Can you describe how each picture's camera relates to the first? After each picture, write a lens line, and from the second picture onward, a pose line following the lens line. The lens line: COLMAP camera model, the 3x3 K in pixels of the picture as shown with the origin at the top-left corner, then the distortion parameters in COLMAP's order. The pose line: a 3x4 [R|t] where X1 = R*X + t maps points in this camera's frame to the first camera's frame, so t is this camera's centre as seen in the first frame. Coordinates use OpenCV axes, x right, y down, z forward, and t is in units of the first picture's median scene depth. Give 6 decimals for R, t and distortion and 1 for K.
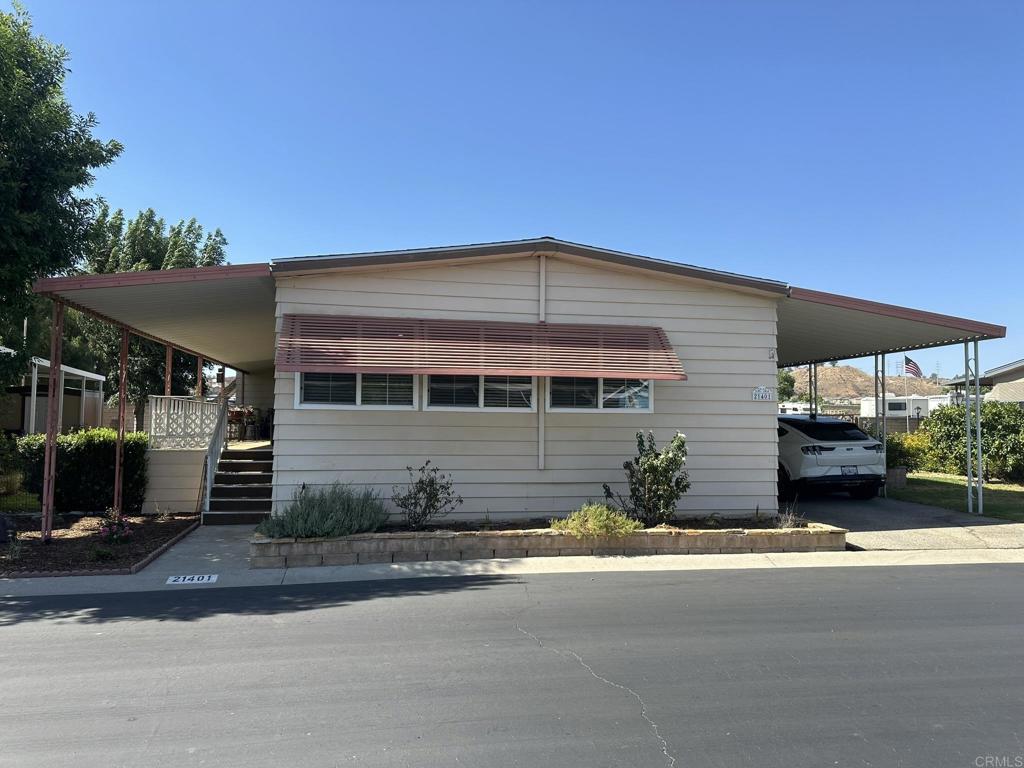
lens RADIAL K [[714.2, 0, 511.1], [0, 714.2, 378.9], [0, 0, 1]] dist [0.060086, -0.083143]
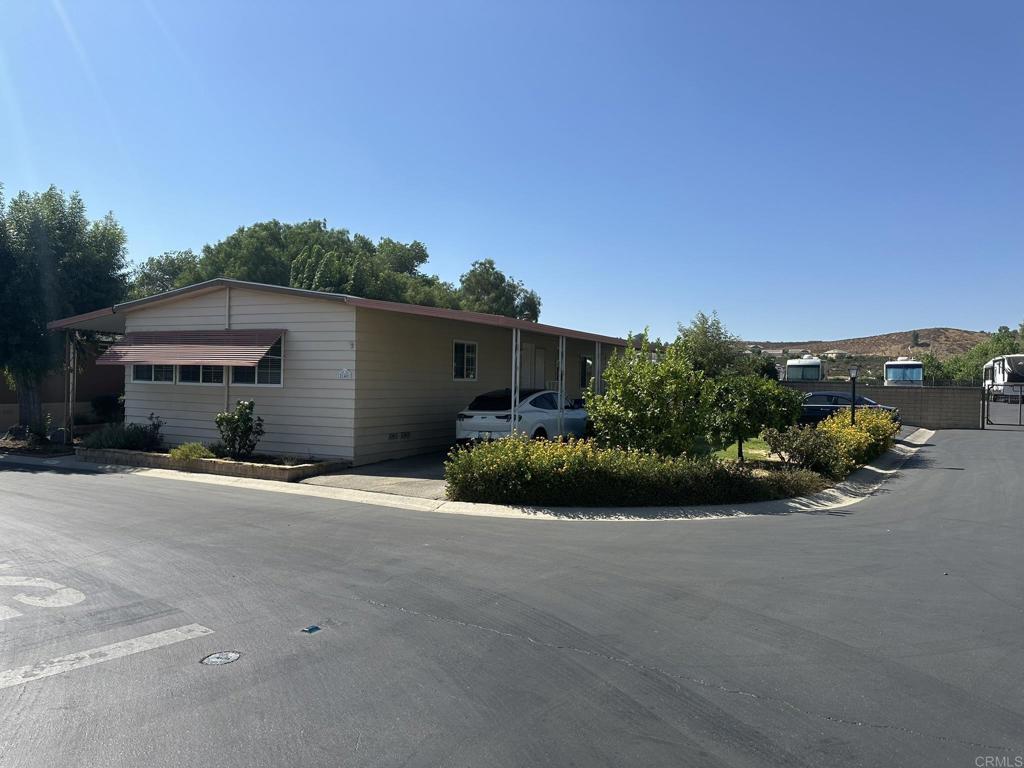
lens RADIAL K [[714.2, 0, 509.0], [0, 714.2, 385.2], [0, 0, 1]] dist [0.060086, -0.083143]
pose [[0.812880, -0.001432, -0.582429, 1.481793], [0.023095, 0.999290, 0.029776, 0.010020], [0.581973, -0.037655, 0.812336, 0.066121]]
